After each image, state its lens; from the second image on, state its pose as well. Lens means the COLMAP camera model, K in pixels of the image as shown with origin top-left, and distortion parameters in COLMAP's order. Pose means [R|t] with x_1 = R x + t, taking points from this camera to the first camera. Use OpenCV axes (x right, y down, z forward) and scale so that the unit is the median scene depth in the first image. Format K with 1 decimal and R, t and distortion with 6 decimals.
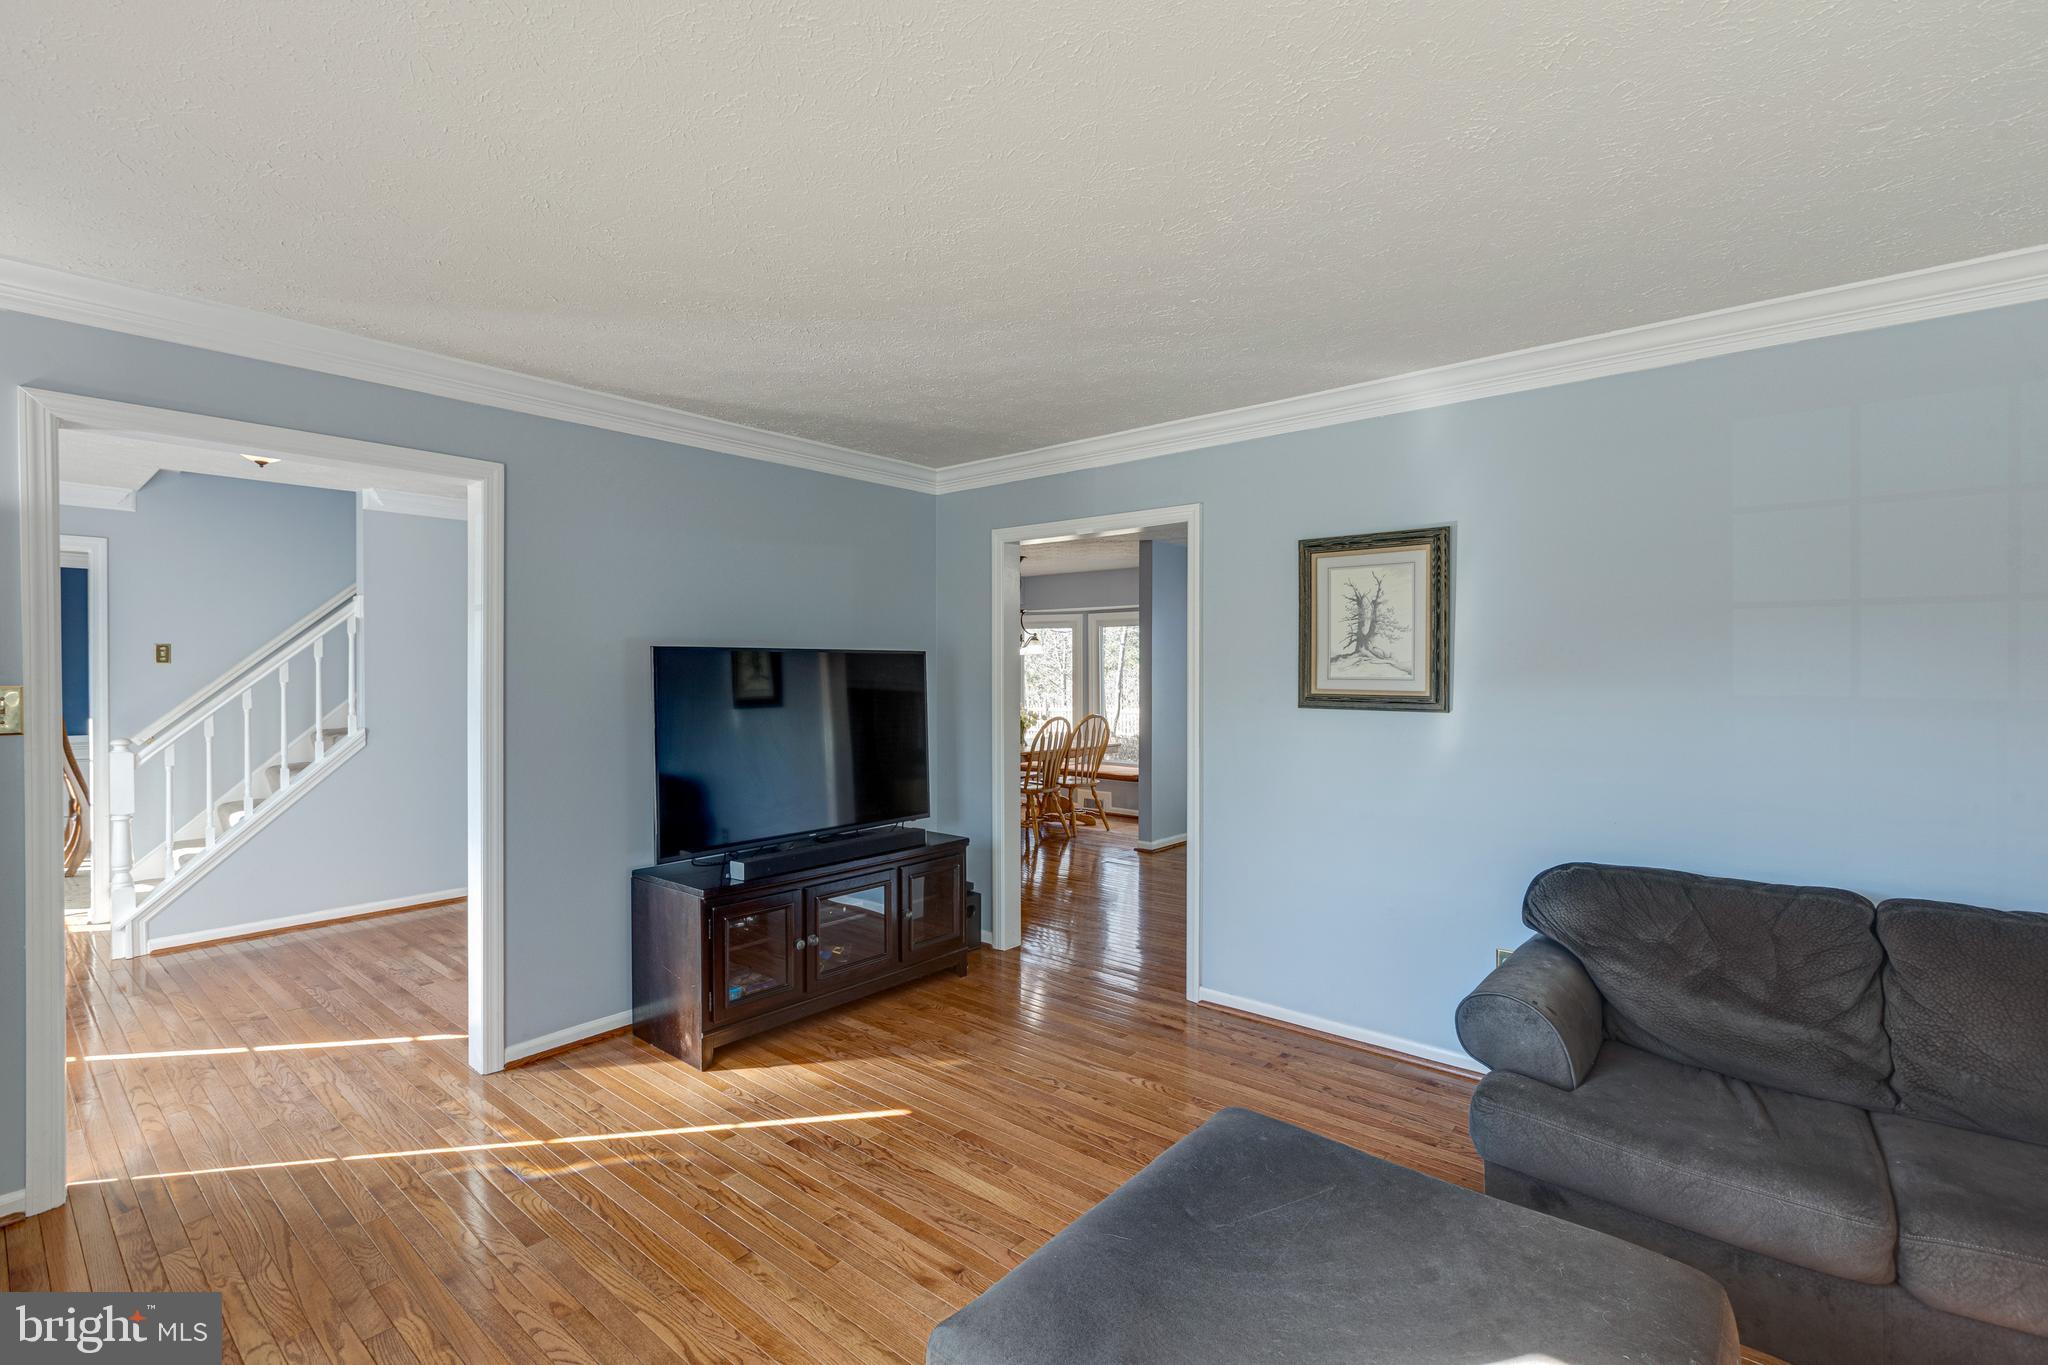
lens RADIAL K [[901.2, 0, 1036.8], [0, 901.2, 680.4], [0, 0, 1]] dist [-0.001348, -0.000196]
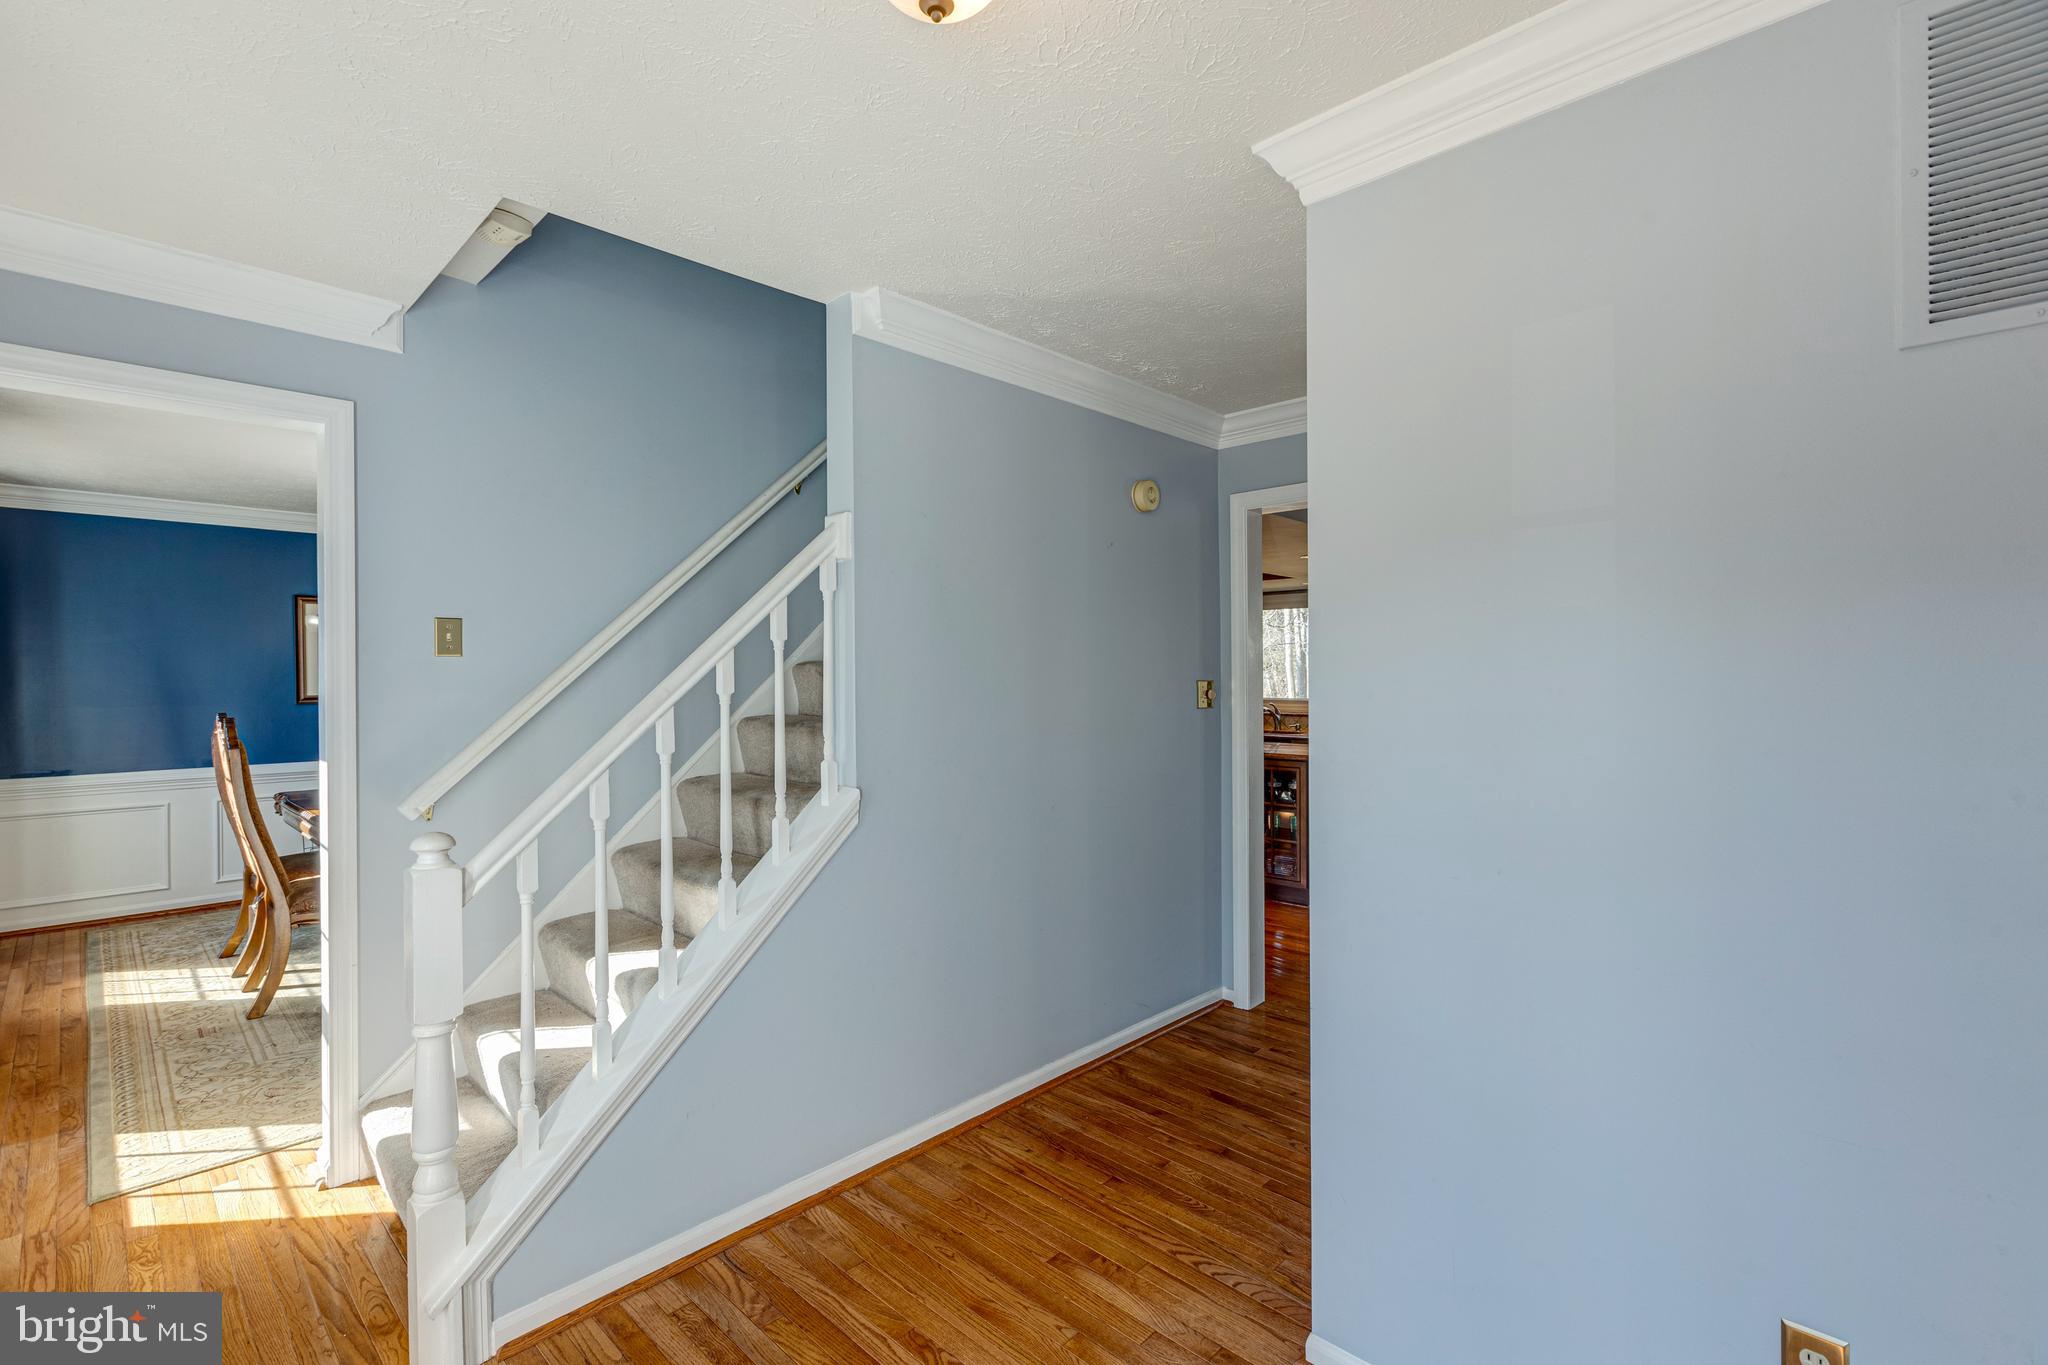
lens RADIAL K [[900.9, 0, 996.8], [0, 900.9, 684.6], [0, 0, 1]] dist [0.005103, -0.000004]
pose [[0.995728, 0.004389, -0.092231, -0.644405], [-0.004135, 0.999987, 0.002937, -0.005112], [0.092243, -0.002543, 0.995733, 0.545304]]
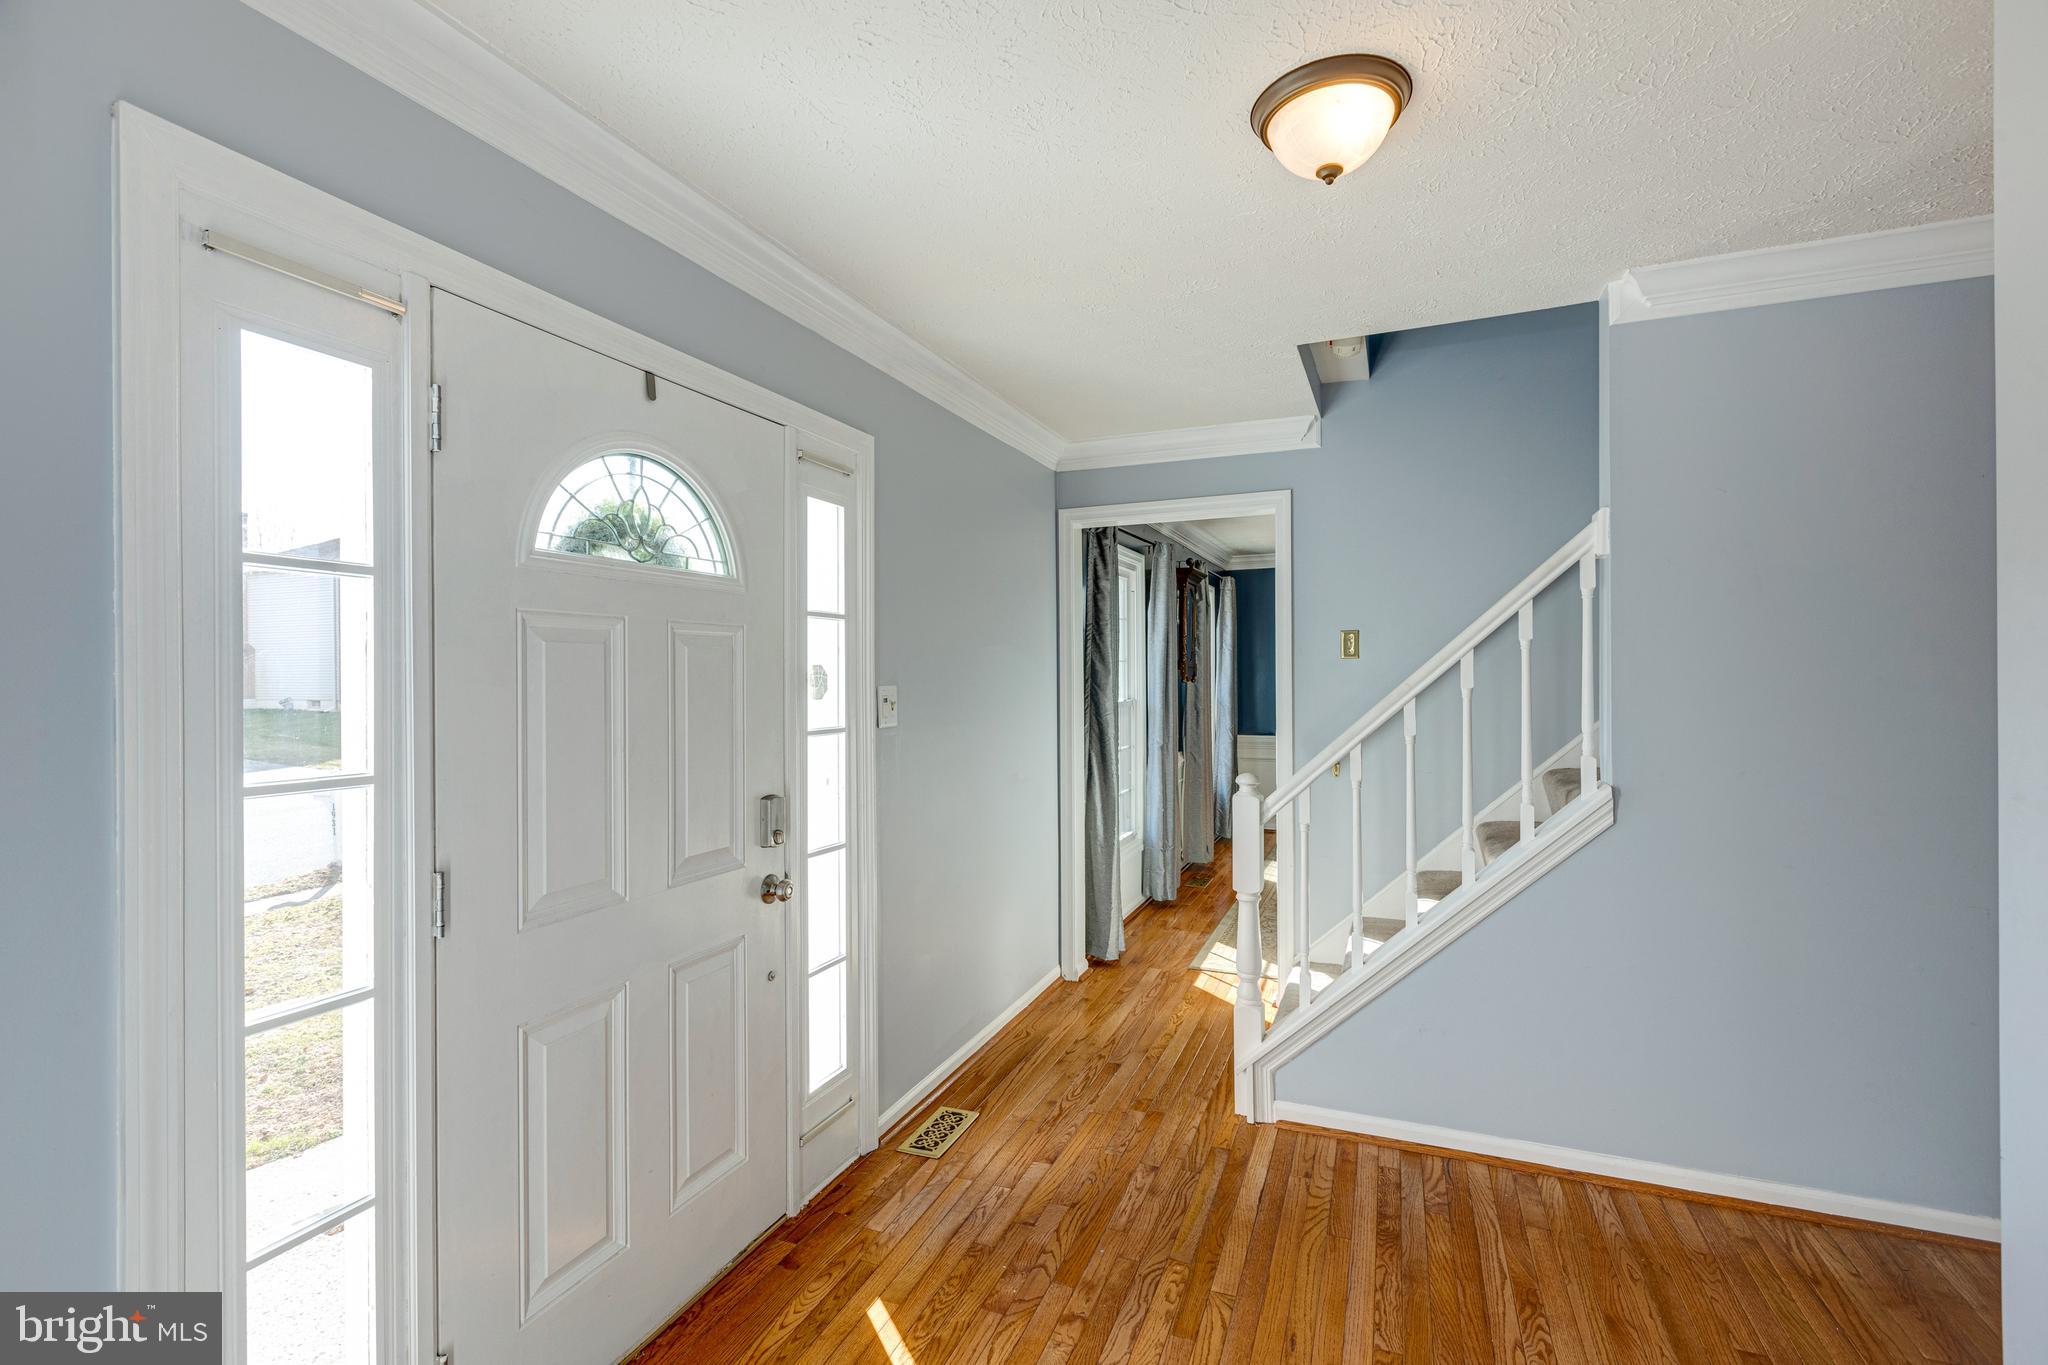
lens RADIAL K [[901.2, 0, 1036.8], [0, 901.2, 680.4], [0, 0, 1]] dist [-0.001348, -0.000196]
pose [[0.291686, 0.008200, -0.956479, -0.393880], [-0.002561, 0.999966, 0.007792, -0.006239], [0.956511, 0.000176, 0.291698, 0.591070]]
